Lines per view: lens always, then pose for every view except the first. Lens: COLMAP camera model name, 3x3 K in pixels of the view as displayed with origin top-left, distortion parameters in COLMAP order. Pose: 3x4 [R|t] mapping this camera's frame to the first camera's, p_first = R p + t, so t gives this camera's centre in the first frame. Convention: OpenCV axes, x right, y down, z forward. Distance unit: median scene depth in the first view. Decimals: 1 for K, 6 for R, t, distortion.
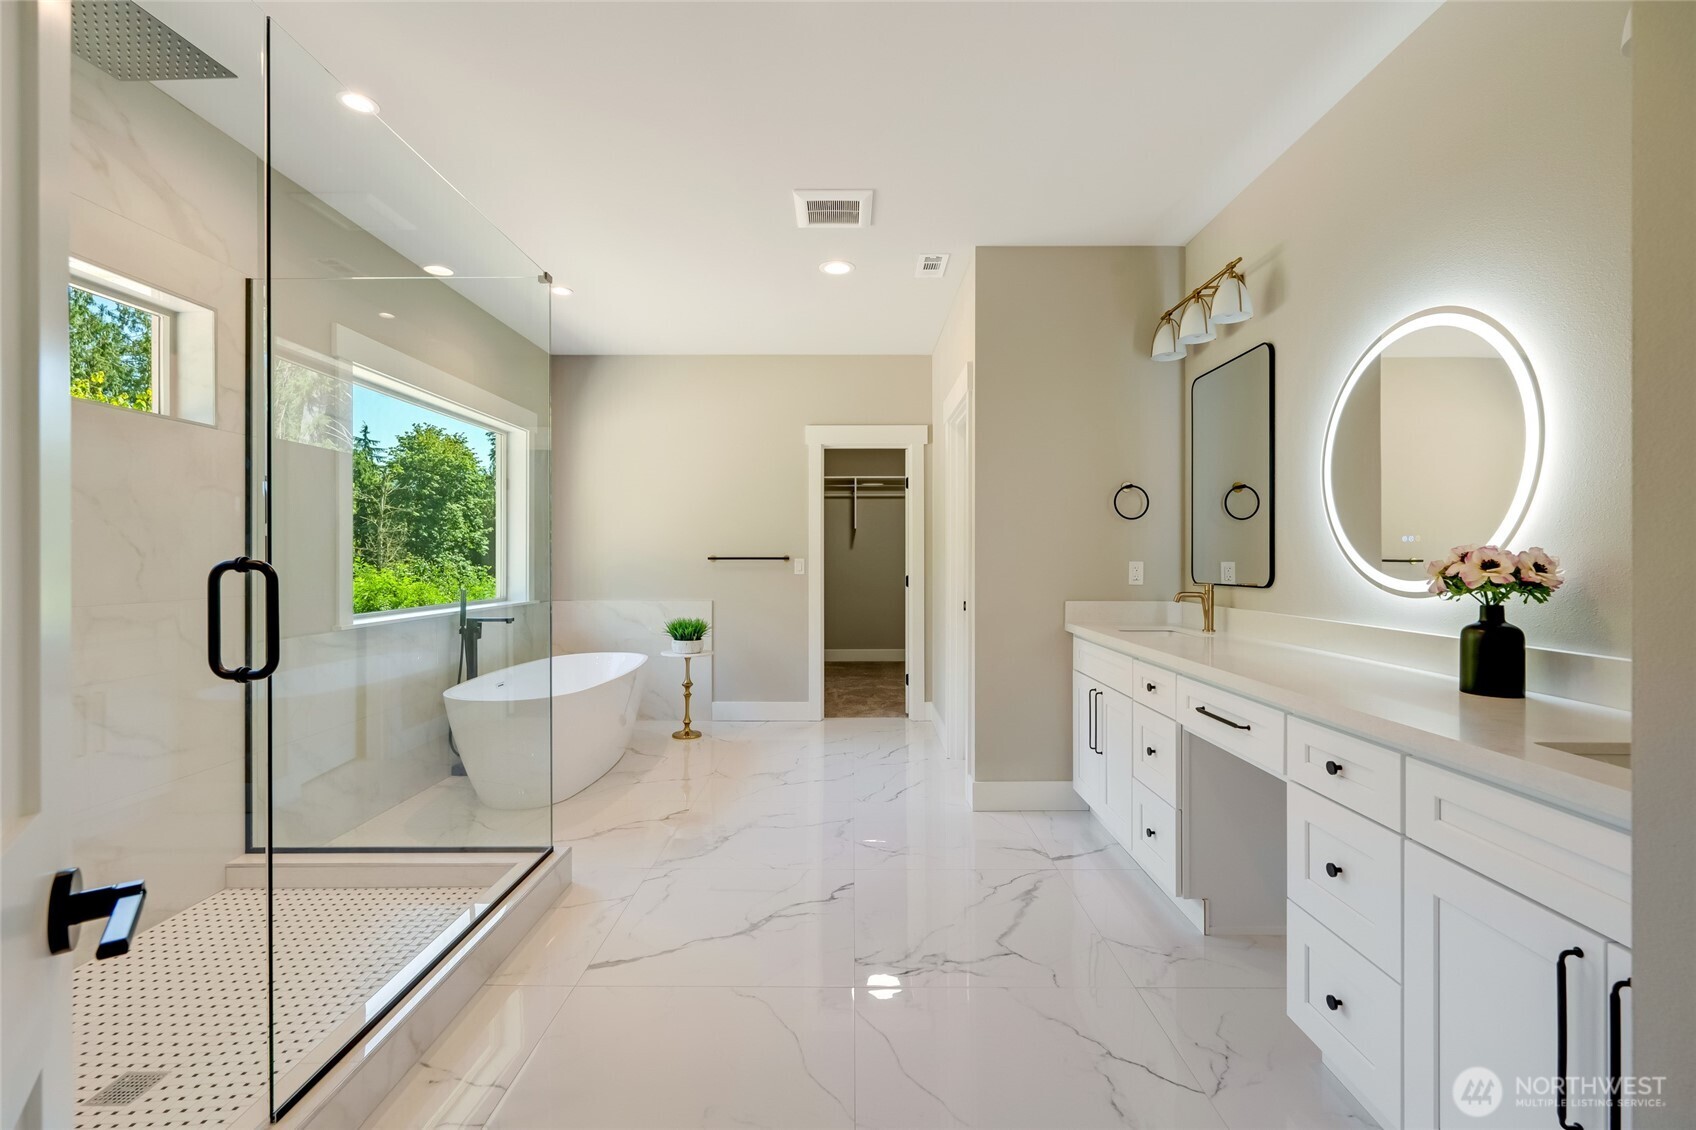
lens RADIAL K [[744.8, 0, 845.3], [0, 744.8, 555.4], [0, 0, 1]] dist [-0.005296, 0.001506]
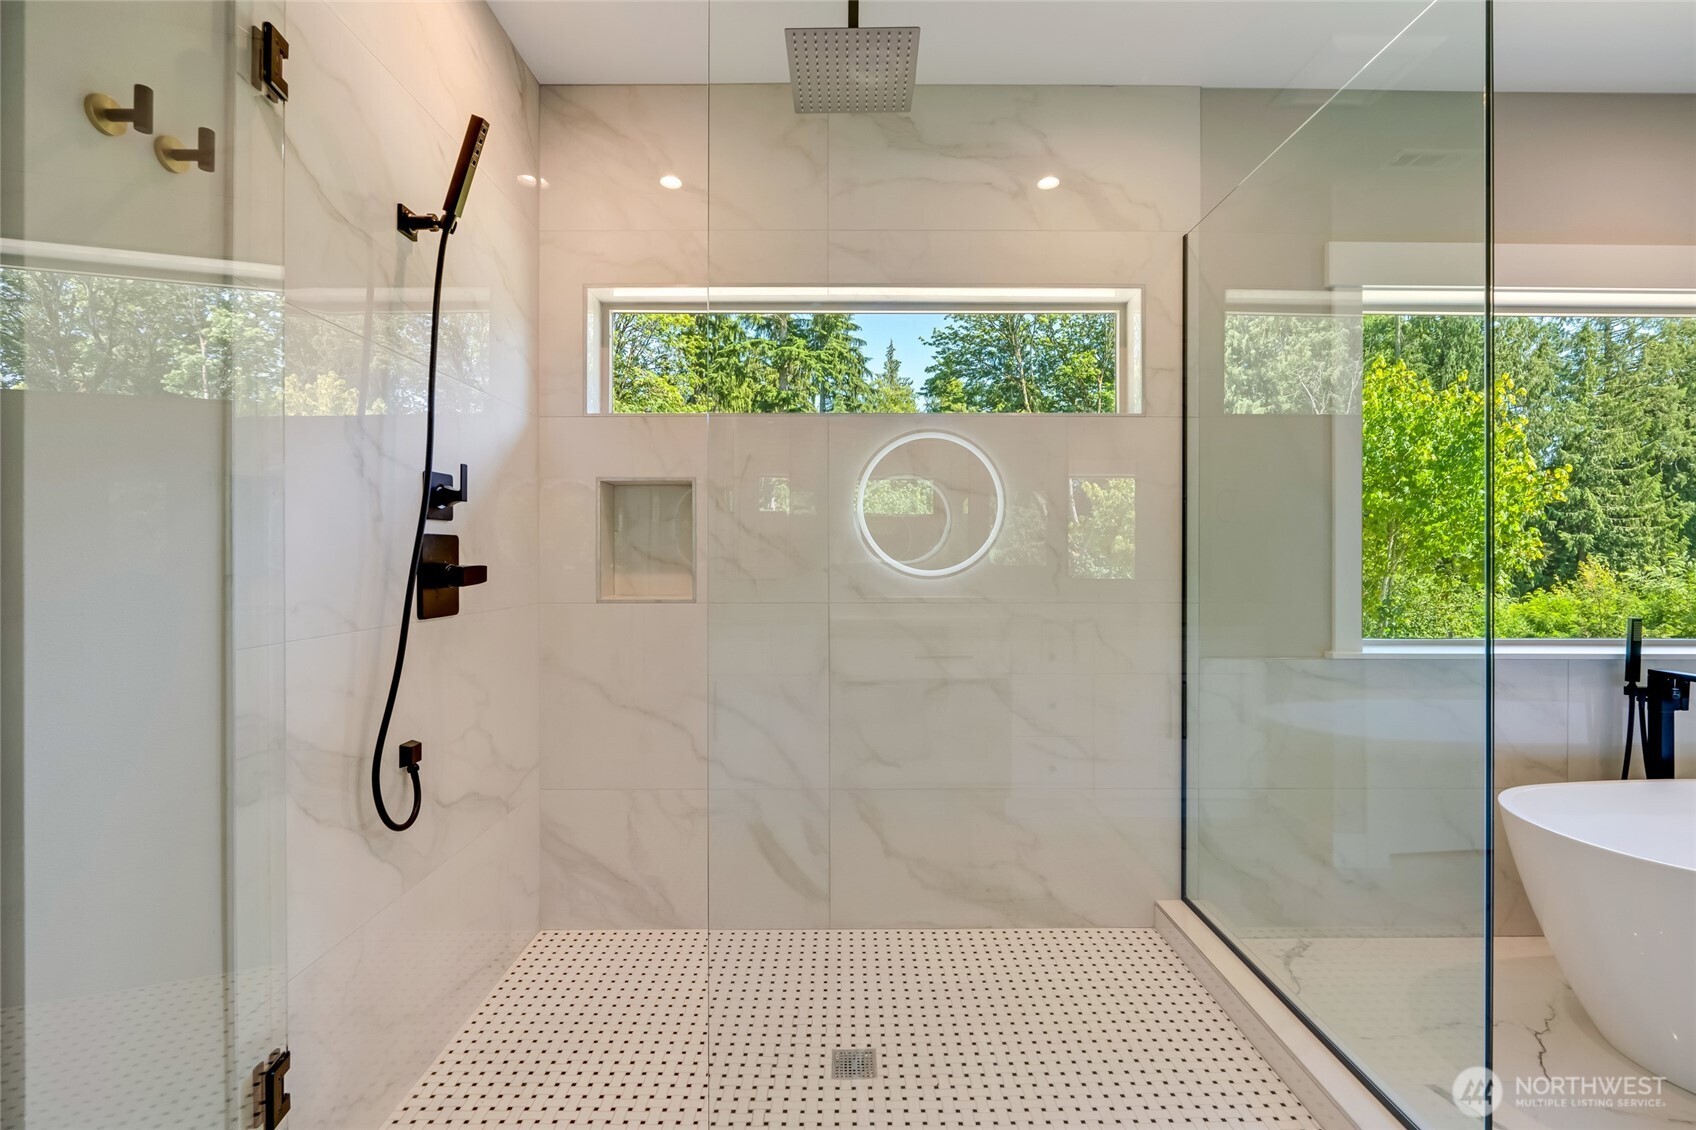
lens RADIAL K [[744.8, 0, 847.9], [0, 744.8, 556.2], [0, 0, 1]] dist [-0.005296, 0.001506]
pose [[0.014949, 0.001368, -0.999887, 0.045990], [0.002411, 0.999996, 0.001404, -0.002210], [0.999885, -0.002432, 0.014946, 0.516284]]
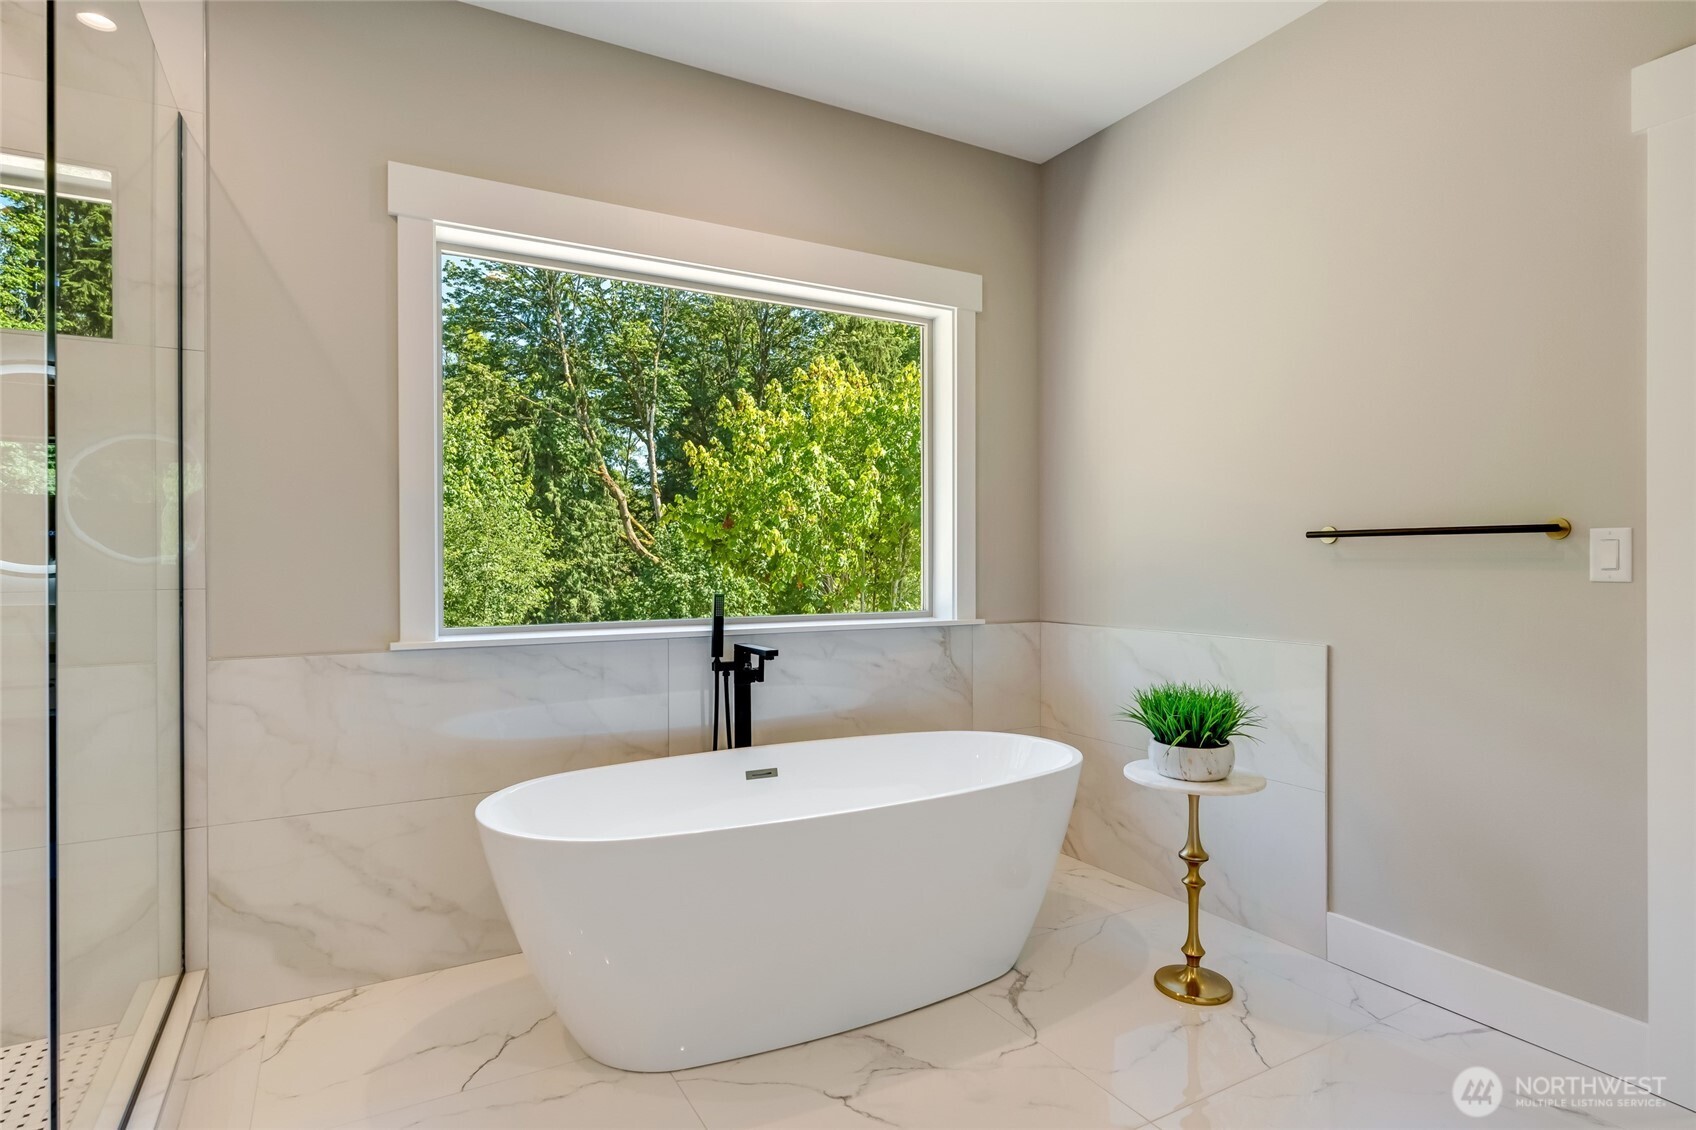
lens RADIAL K [[888.4, 0, 844.0], [0, 888.4, 575.8], [0, 0, 1]] dist [0.051538, -0.000312]
pose [[0.498312, 0.013184, -0.866897, 0.168700], [0.003157, 0.999850, 0.017021, 0.026180], [0.866992, -0.011218, 0.498196, 0.957137]]
